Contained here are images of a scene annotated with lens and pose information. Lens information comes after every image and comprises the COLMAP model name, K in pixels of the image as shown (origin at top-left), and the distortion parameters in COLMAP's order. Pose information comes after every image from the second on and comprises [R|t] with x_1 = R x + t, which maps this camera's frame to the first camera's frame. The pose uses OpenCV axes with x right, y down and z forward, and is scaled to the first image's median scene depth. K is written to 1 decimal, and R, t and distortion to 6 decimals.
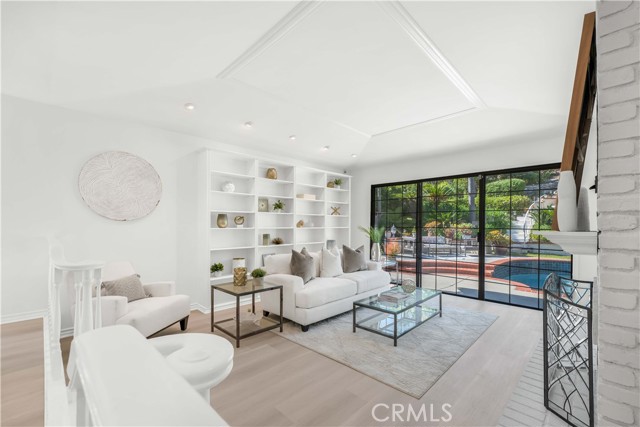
lens RADIAL K [[270.6, 0, 321.6], [0, 270.6, 225.2], [0, 0, 1]] dist [0.001617, 0.000169]
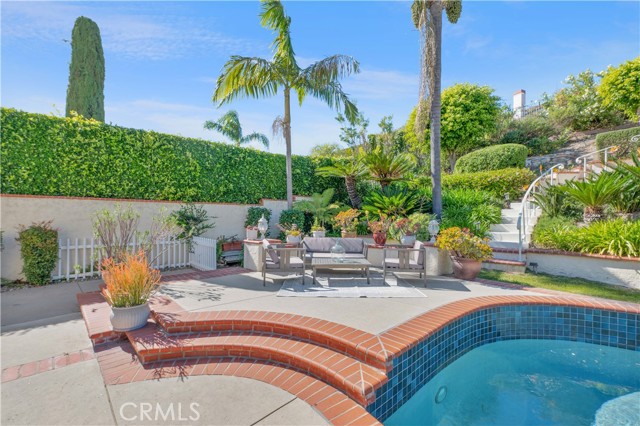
lens RADIAL K [[270.6, 0, 321.2], [0, 270.6, 218.3], [0, 0, 1]] dist [0.001617, 0.000169]
pose [[0.999735, 0.003155, -0.022824, 0.325879], [-0.003150, 0.999995, 0.000273, 0.003449], [0.022825, -0.000201, 0.999739, 0.406189]]
